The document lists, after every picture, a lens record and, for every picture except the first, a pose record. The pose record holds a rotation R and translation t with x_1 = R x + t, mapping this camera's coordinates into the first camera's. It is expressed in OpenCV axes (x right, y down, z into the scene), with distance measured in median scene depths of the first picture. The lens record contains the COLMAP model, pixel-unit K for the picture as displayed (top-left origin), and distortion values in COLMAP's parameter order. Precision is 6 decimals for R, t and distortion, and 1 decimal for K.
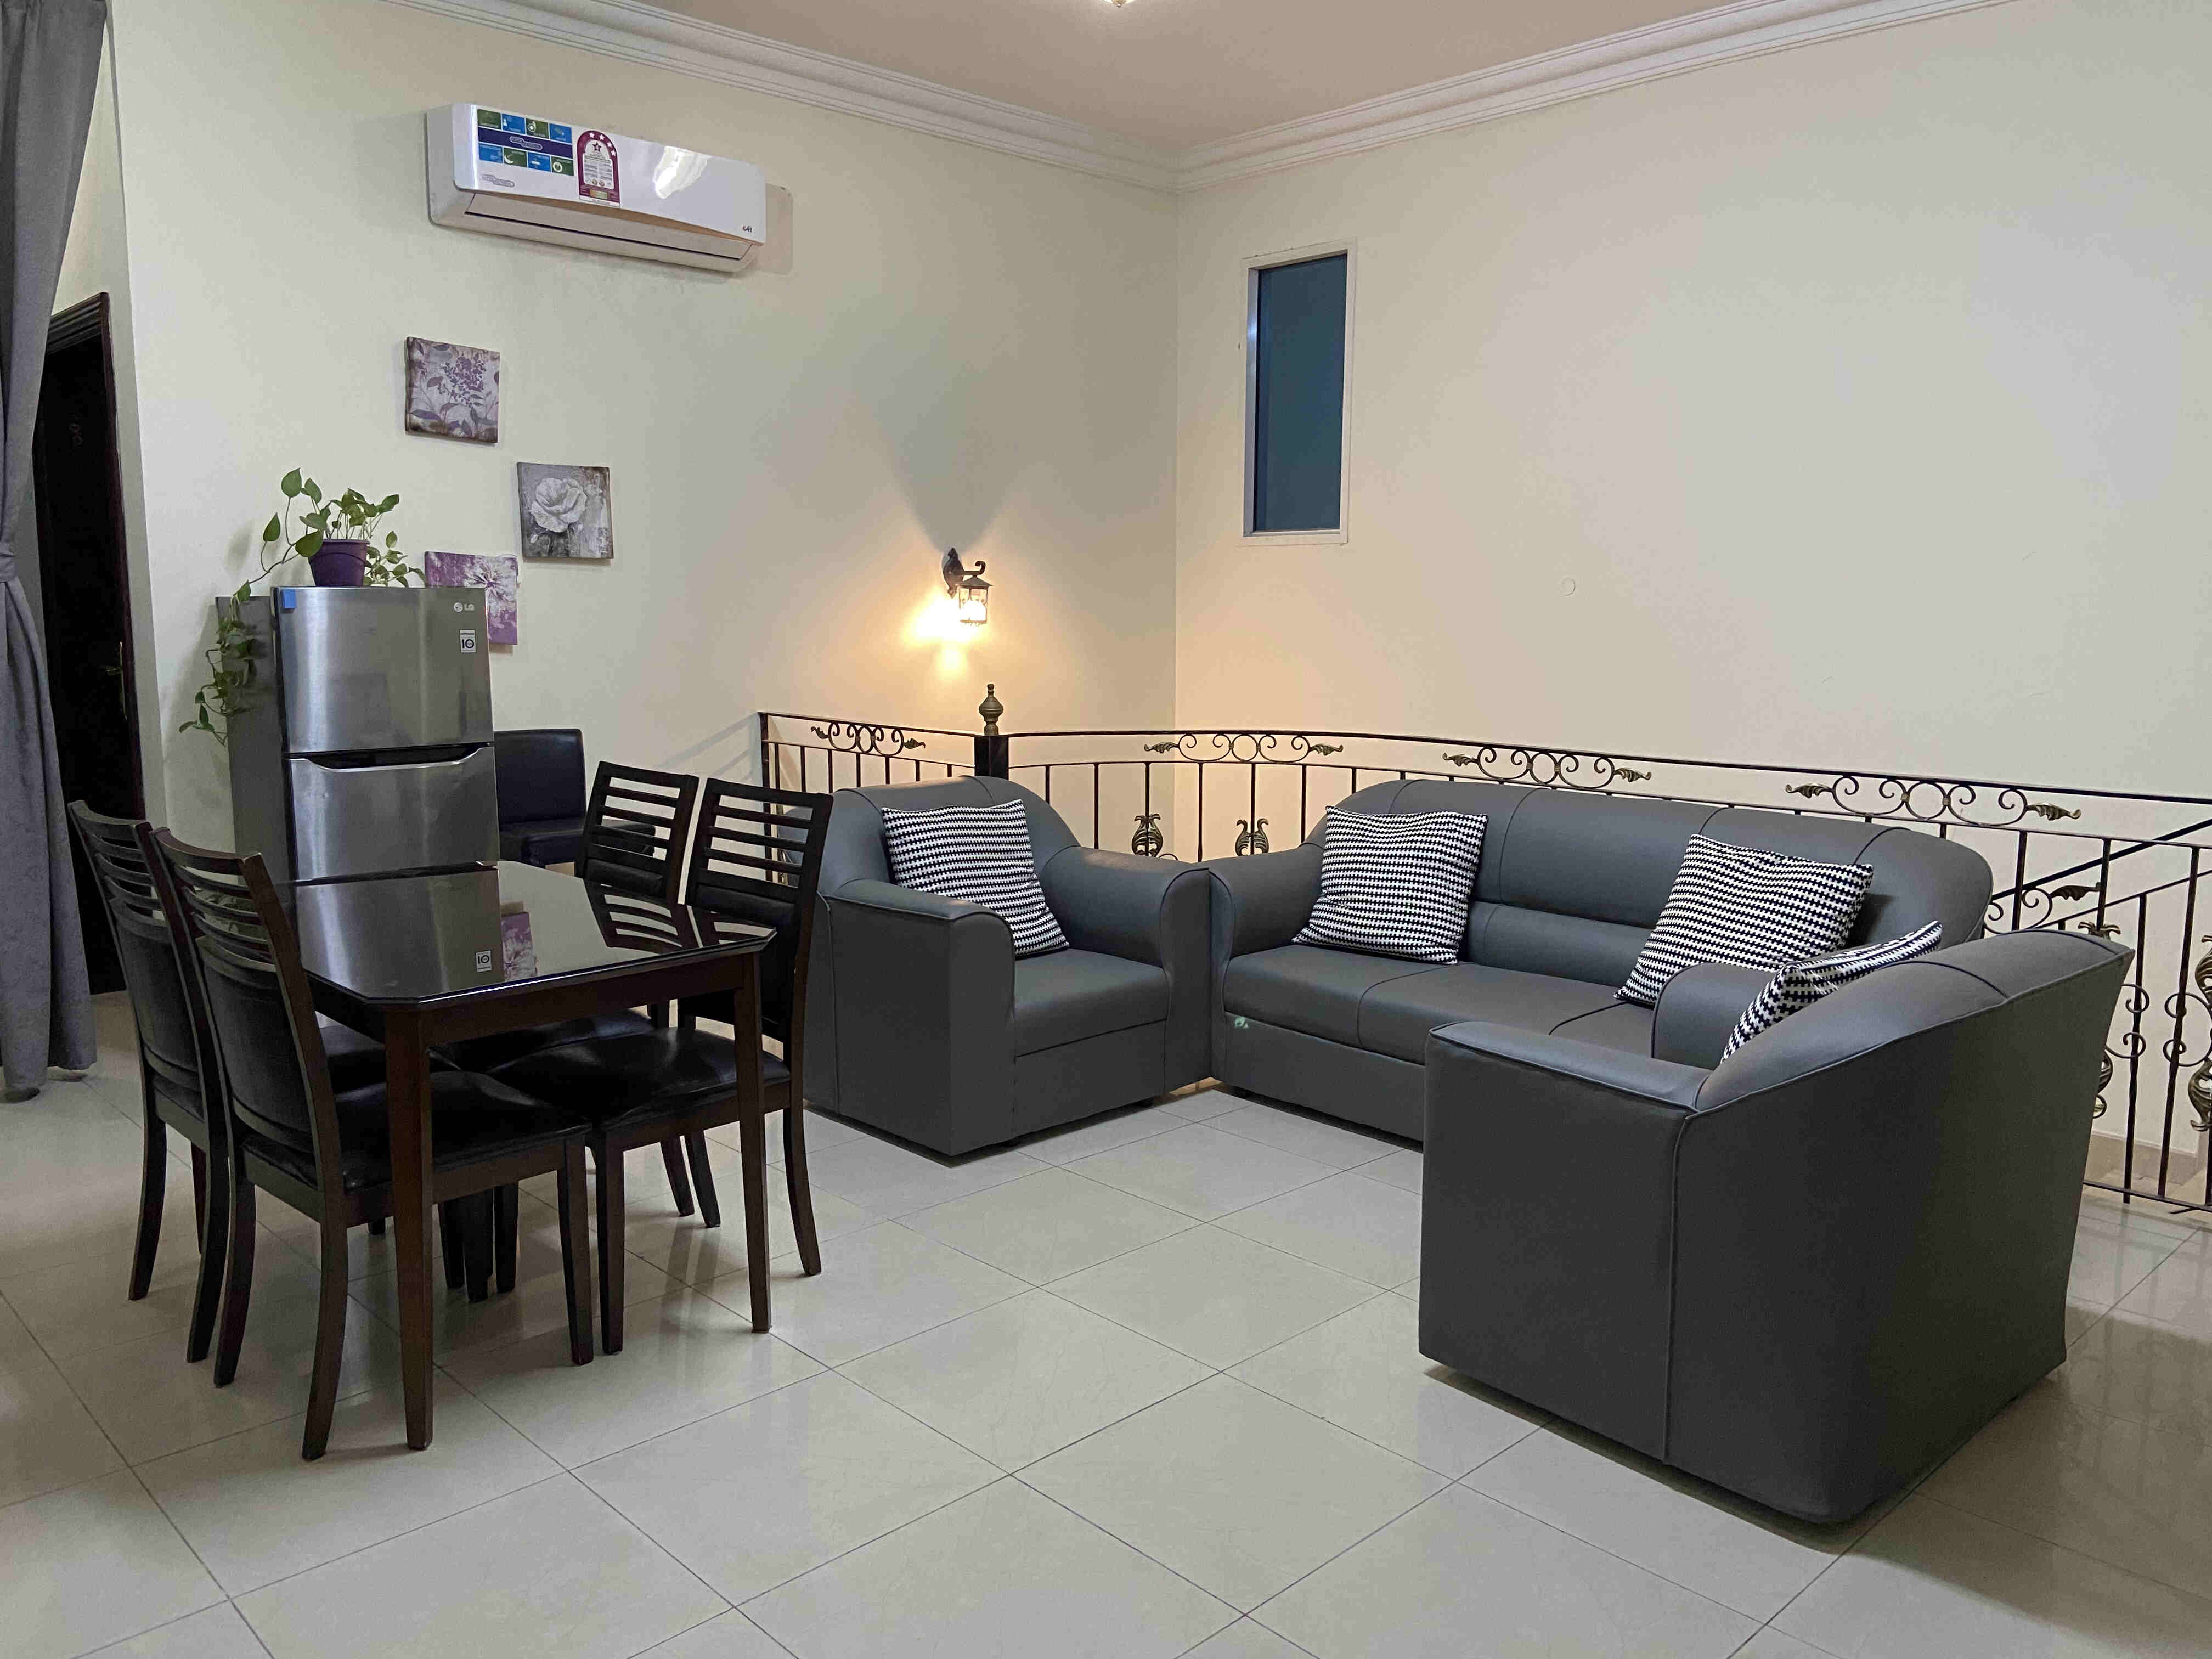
lens RADIAL K [[1662.2, 0, 1110.7], [0, 1662.2, 821.1], [0, 0, 1]] dist [0.098327, -0.115518]
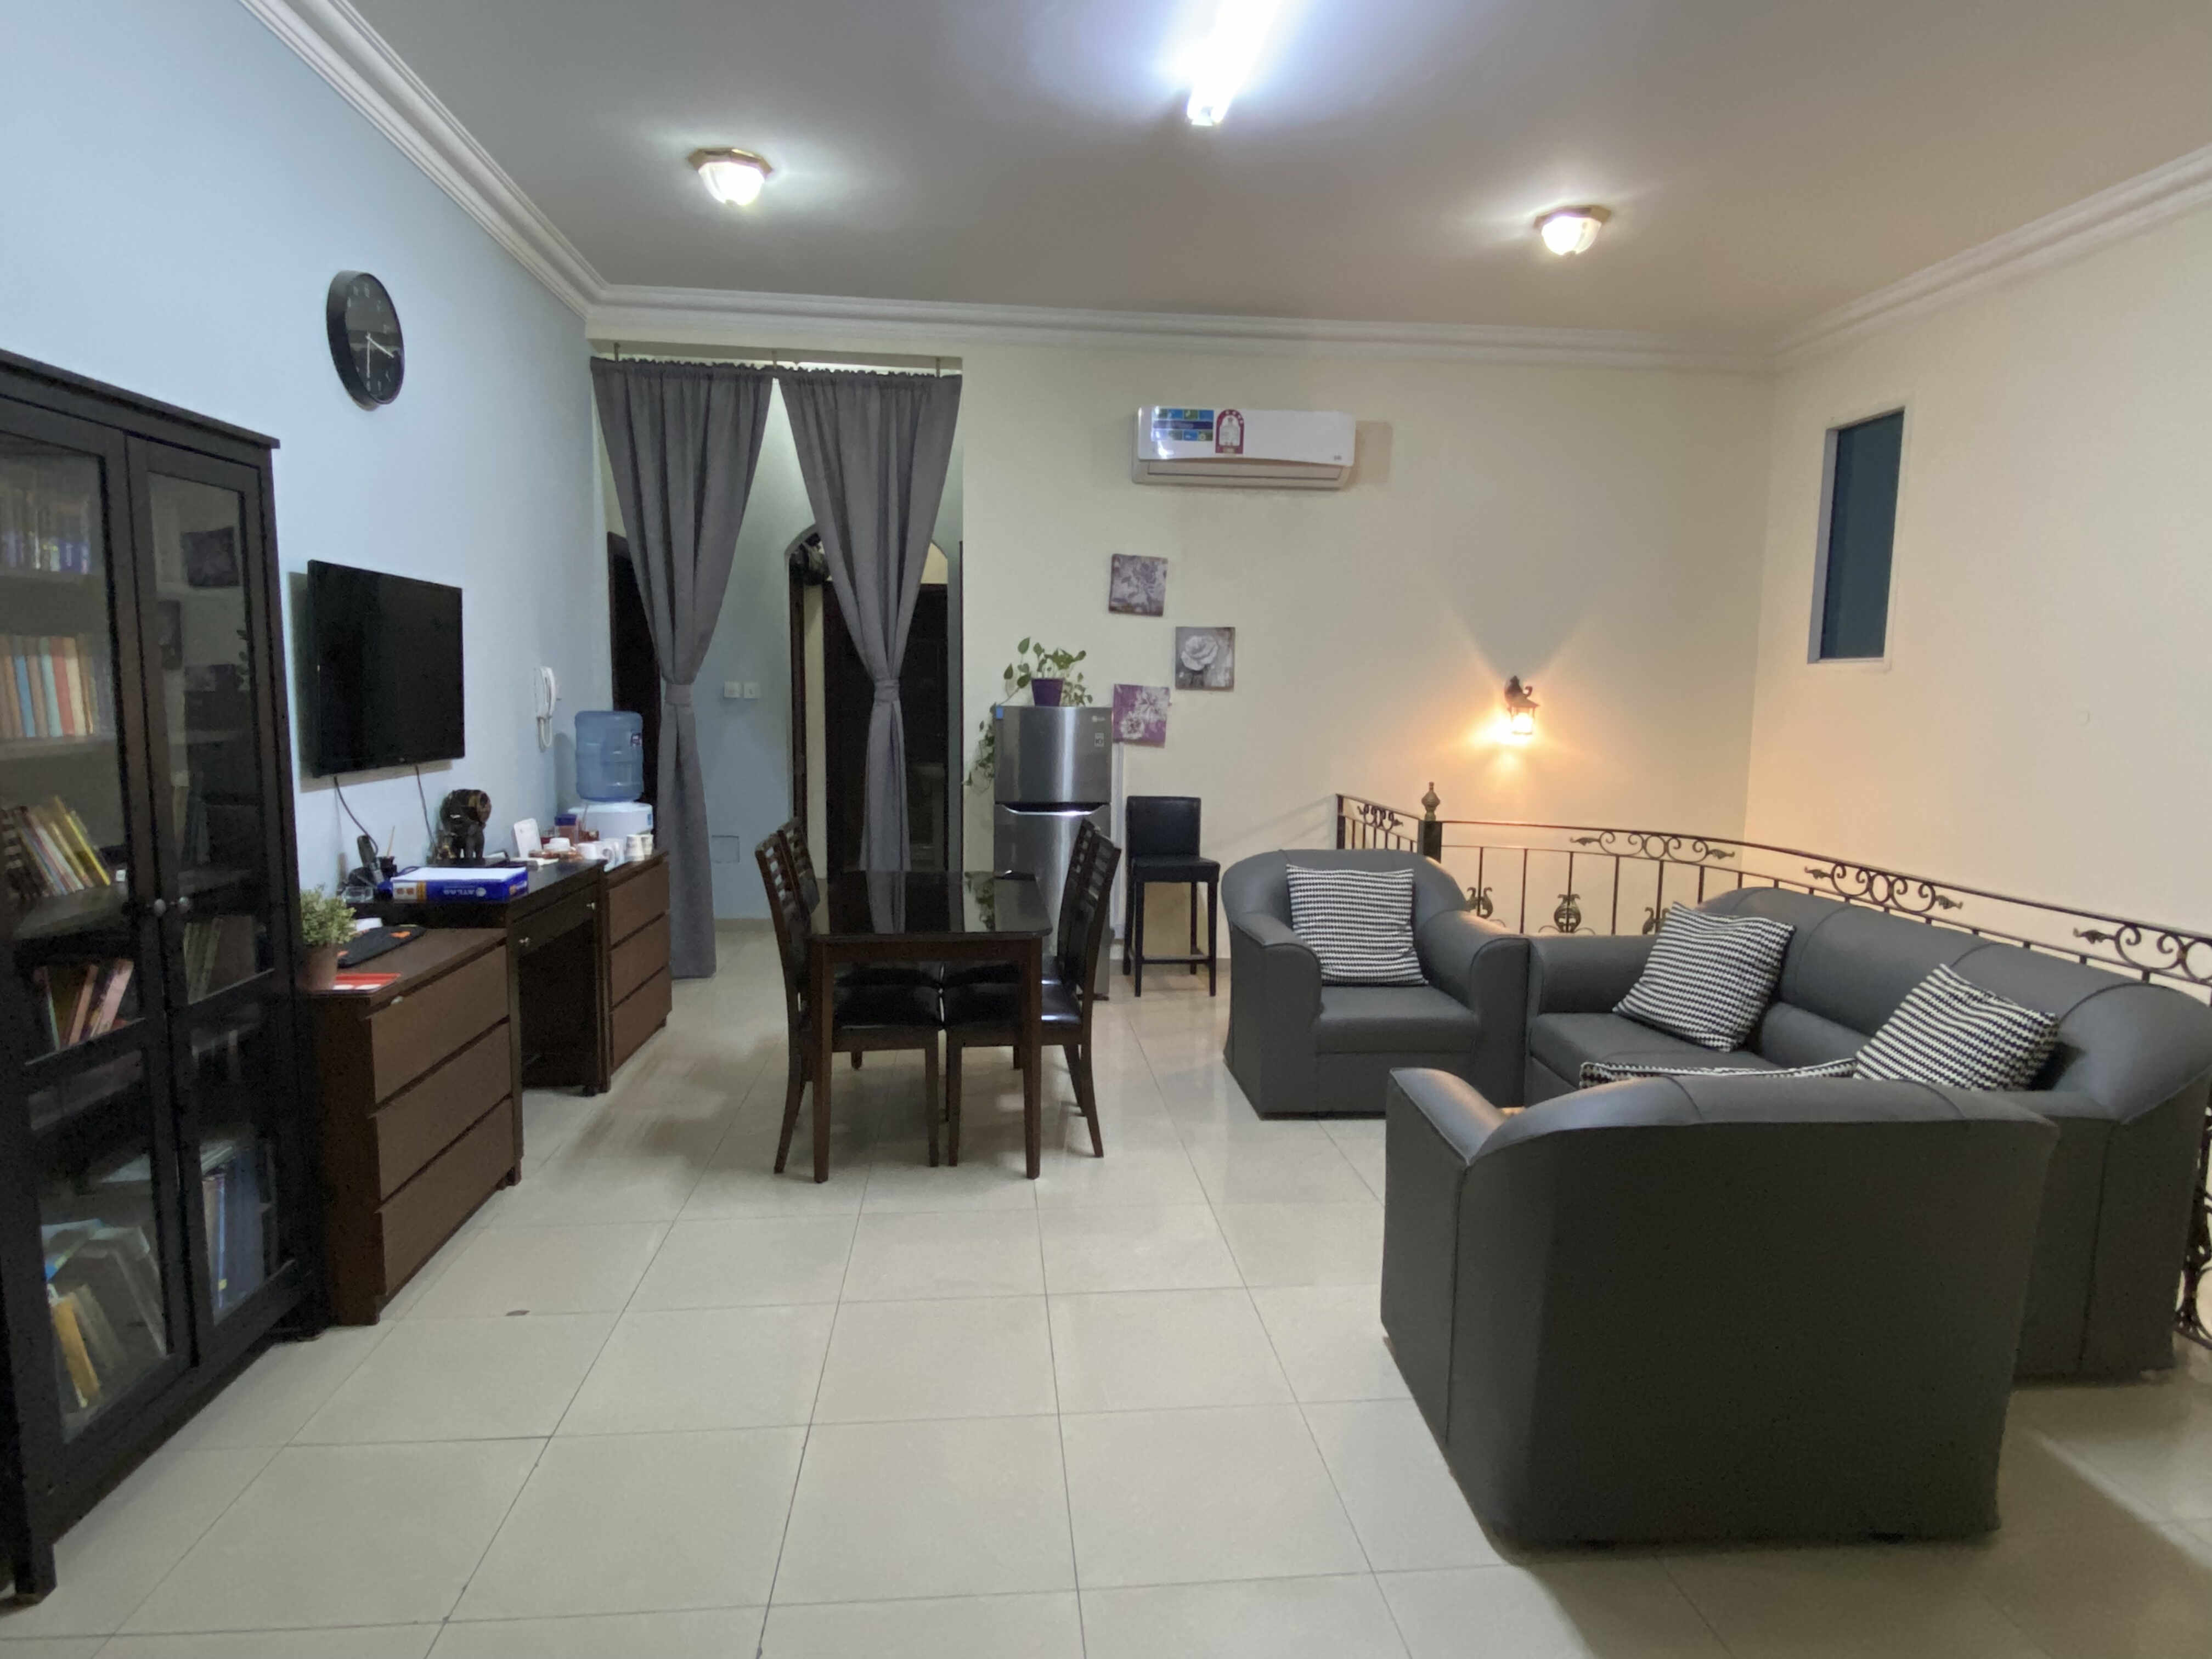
lens RADIAL K [[1247.9, 0, 1107.1], [0, 1247.9, 837.6], [0, 0, 1]] dist [0.110154, -0.124512]
pose [[0.785987, 0.081065, -0.612906, 0.341444], [-0.095721, 0.995368, 0.008898, -0.022314], [0.610788, 0.051674, 0.790106, 0.050672]]
